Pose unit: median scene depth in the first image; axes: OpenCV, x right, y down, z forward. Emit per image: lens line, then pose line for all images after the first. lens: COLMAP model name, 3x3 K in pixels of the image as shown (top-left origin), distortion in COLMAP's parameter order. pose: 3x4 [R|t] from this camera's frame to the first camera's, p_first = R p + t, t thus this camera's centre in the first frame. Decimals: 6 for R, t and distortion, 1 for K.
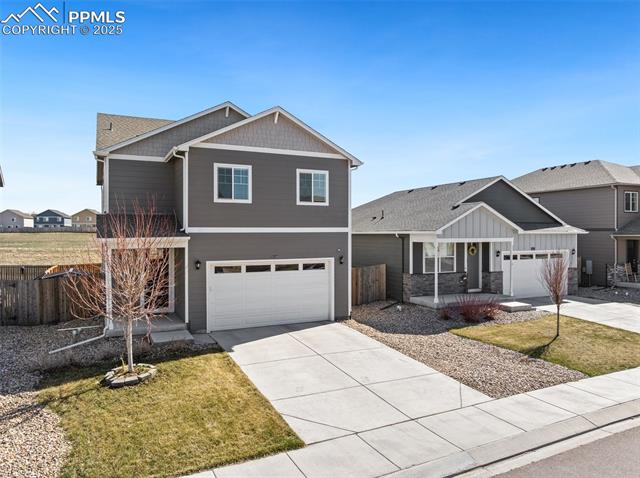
lens RADIAL K [[454.6, 0, 320.0], [0, 454.6, 239.0], [0, 0, 1]] dist [-0.040788, 0.000858]
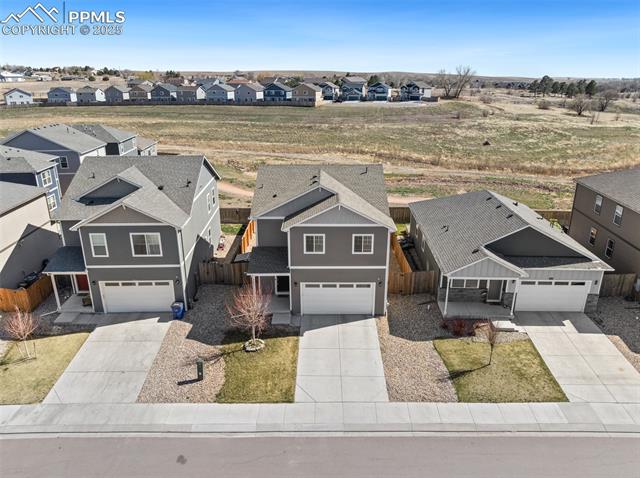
lens RADIAL K [[454.6, 0, 320.0], [0, 454.6, 239.0], [0, 0, 1]] dist [-0.040788, 0.000858]
pose [[0.891260, 0.154397, -0.426401, 0.583136], [-0.002847, 0.942145, 0.335193, -0.728200], [0.453484, -0.297530, 0.840136, -0.496000]]
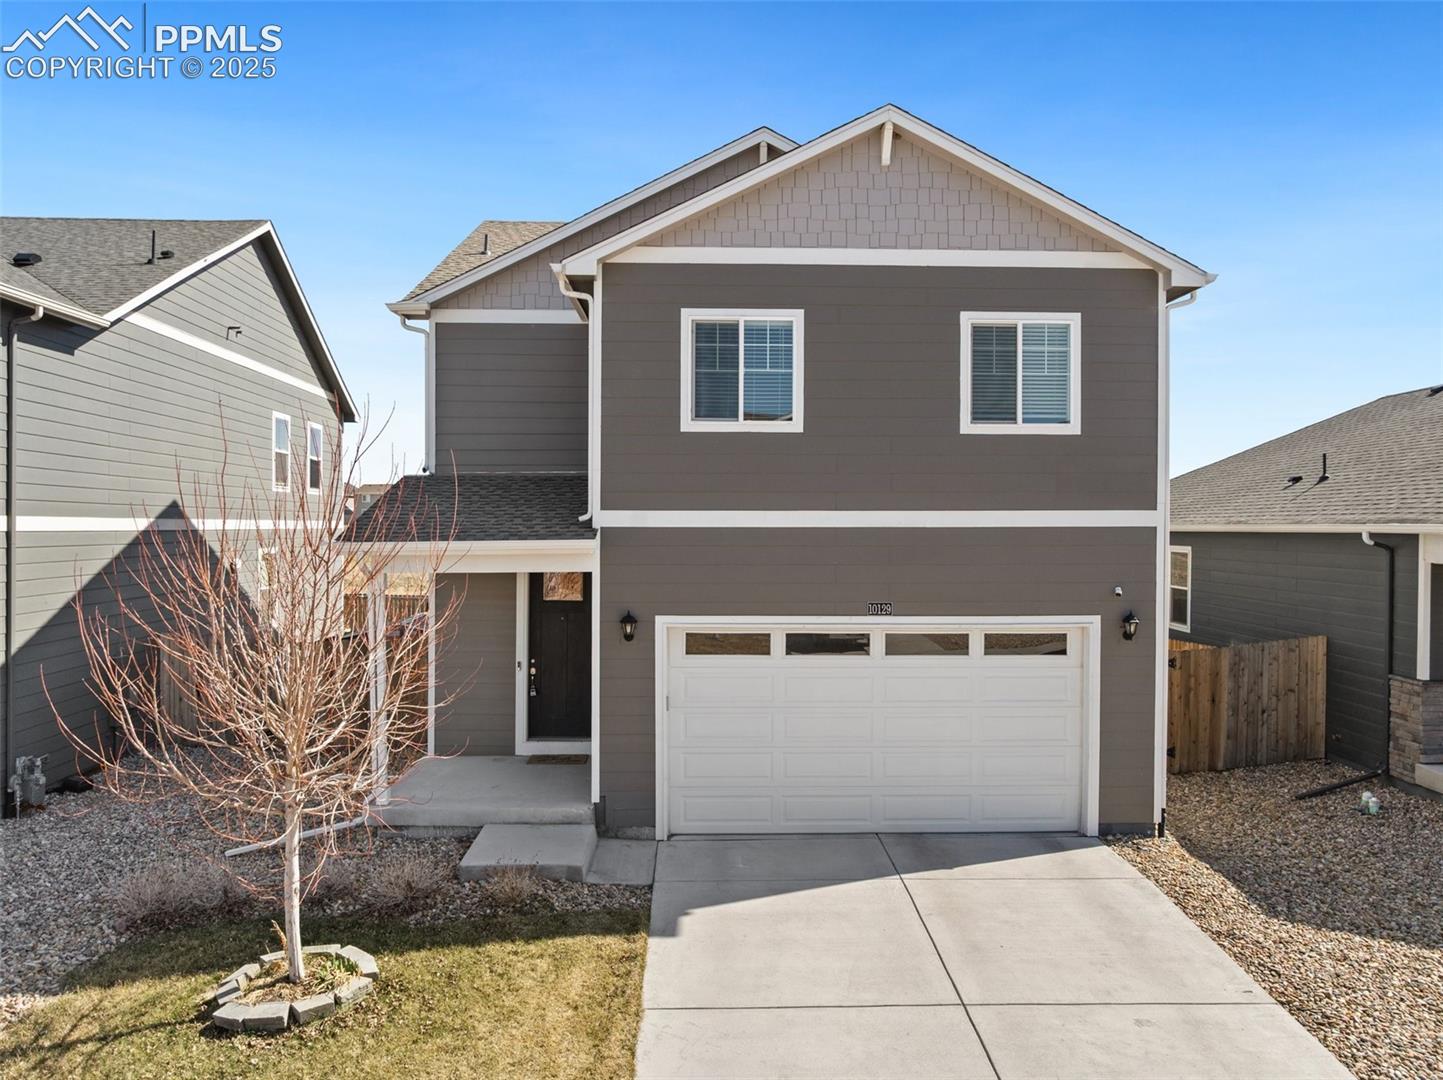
lens RADIAL K [[1025.0, 0, 721.5], [0, 1025.0, 540.0], [0, 0, 1]] dist [-0.040788, 0.000858]
pose [[0.904837, 0.009950, -0.425642, 0.094619], [-0.009068, 0.999950, 0.004098, -0.007880], [0.425662, 0.000152, 0.904882, 0.343575]]
